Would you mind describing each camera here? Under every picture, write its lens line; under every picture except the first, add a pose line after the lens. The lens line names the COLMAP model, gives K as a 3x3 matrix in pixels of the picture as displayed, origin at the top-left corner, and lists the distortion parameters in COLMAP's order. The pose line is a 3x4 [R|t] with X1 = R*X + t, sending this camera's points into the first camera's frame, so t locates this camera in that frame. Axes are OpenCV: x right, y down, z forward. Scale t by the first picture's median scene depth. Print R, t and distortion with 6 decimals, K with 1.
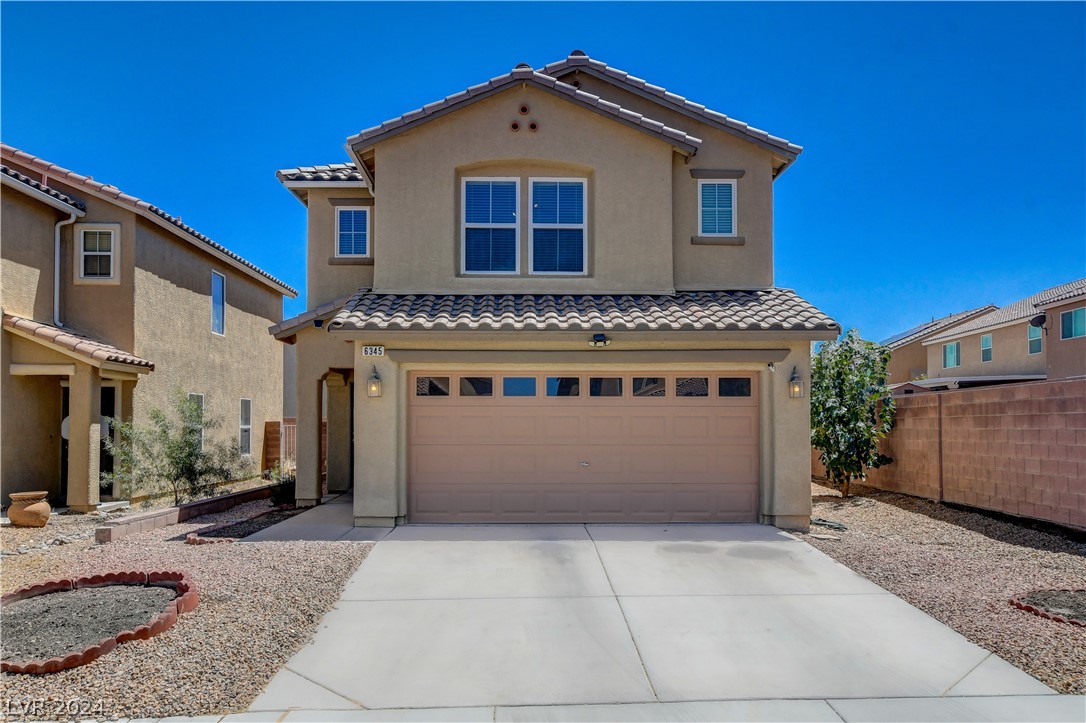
lens RADIAL K [[821.8, 0, 543.3], [0, 821.8, 366.8], [0, 0, 1]] dist [-0.003448, 0.033812]
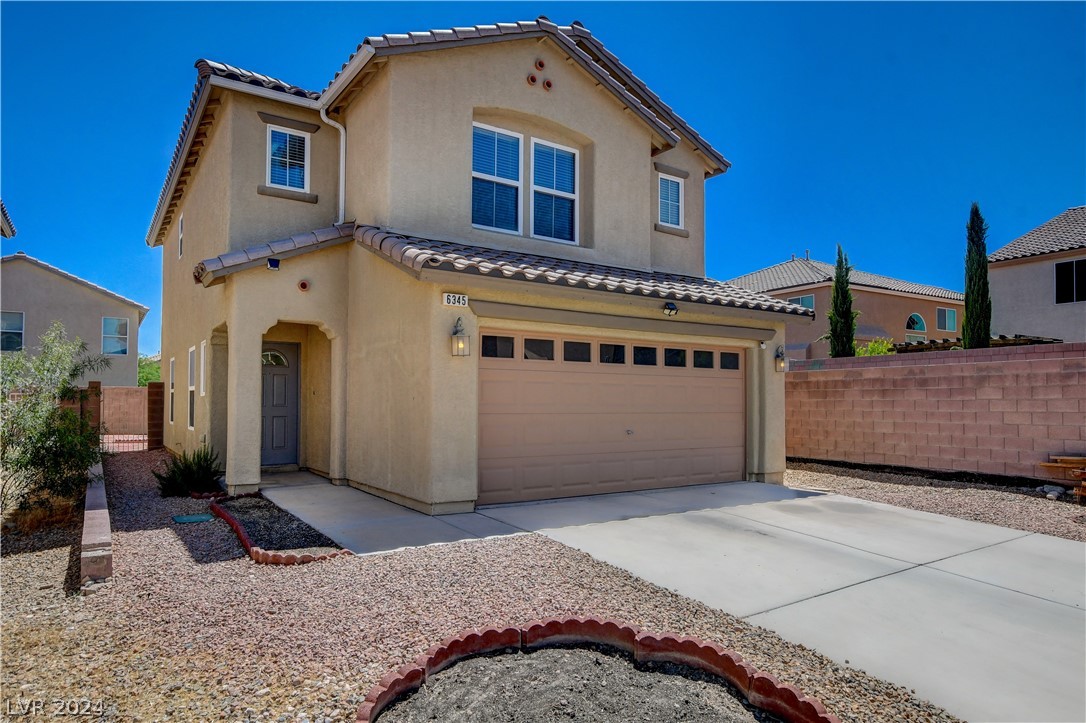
lens RADIAL K [[655.5, 0, 543.0], [0, 655.5, 361.5], [0, 0, 1]] dist [-0.008938, -0.000418]
pose [[0.844529, 0.037625, 0.534186, -0.416603], [-0.044481, 0.999010, -0.000041, 0.033445], [-0.533659, -0.023727, 0.845367, 0.343985]]
